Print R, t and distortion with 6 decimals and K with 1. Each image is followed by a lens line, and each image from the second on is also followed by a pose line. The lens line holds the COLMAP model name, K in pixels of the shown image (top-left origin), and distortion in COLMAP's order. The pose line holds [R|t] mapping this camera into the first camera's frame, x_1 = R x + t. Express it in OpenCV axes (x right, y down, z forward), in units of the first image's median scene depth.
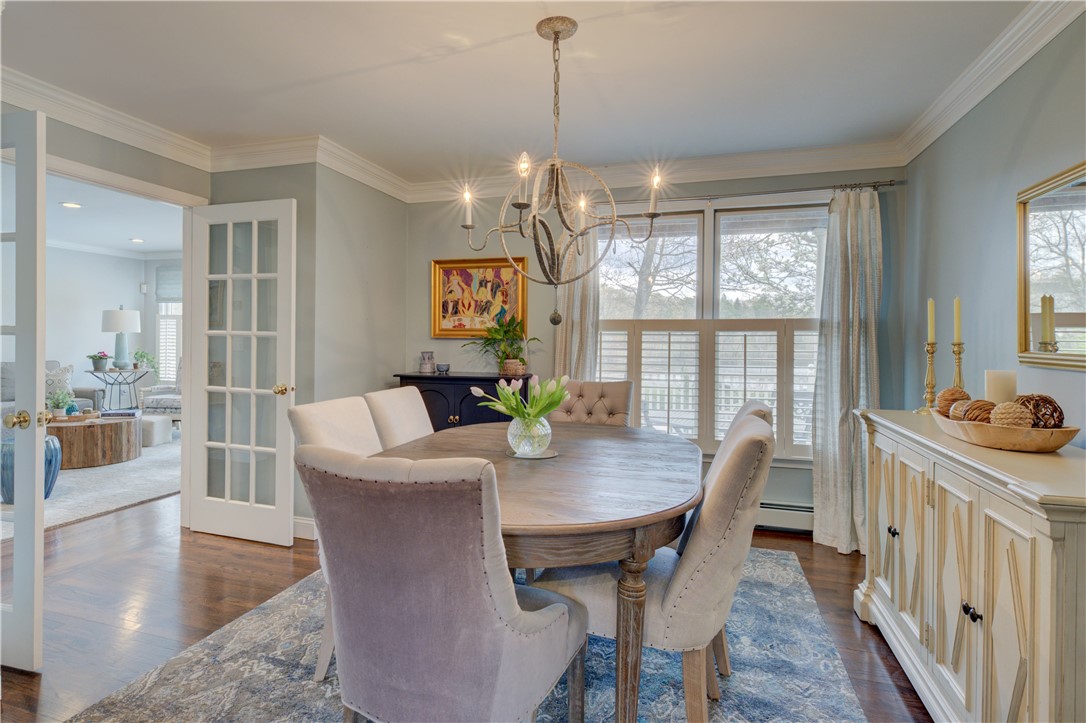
lens RADIAL K [[601.3, 0, 510.0], [0, 601.3, 340.5], [0, 0, 1]] dist [-0.000955, -0.000574]
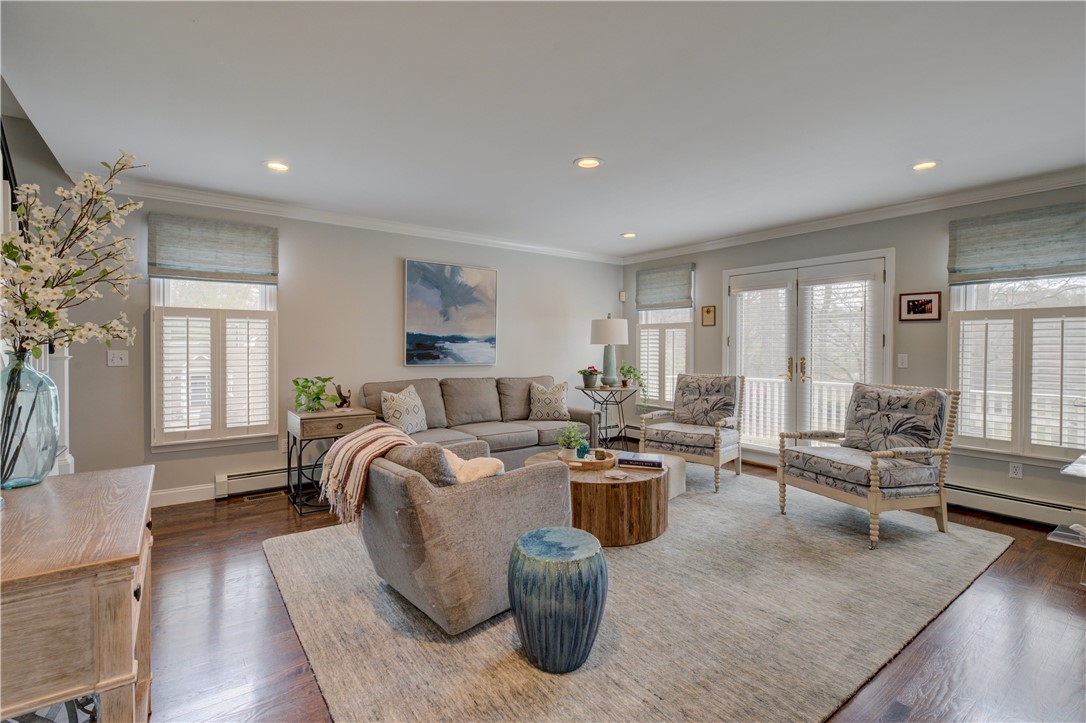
lens RADIAL K [[501.0, 0, 544.2], [0, 501.0, 348.8], [0, 0, 1]] dist [-0.000290, -0.000202]
pose [[0.821780, -0.003079, -0.569797, -0.422784], [0.002857, 0.999995, -0.001284, -0.008969], [0.569798, -0.000573, 0.821785, 0.472318]]
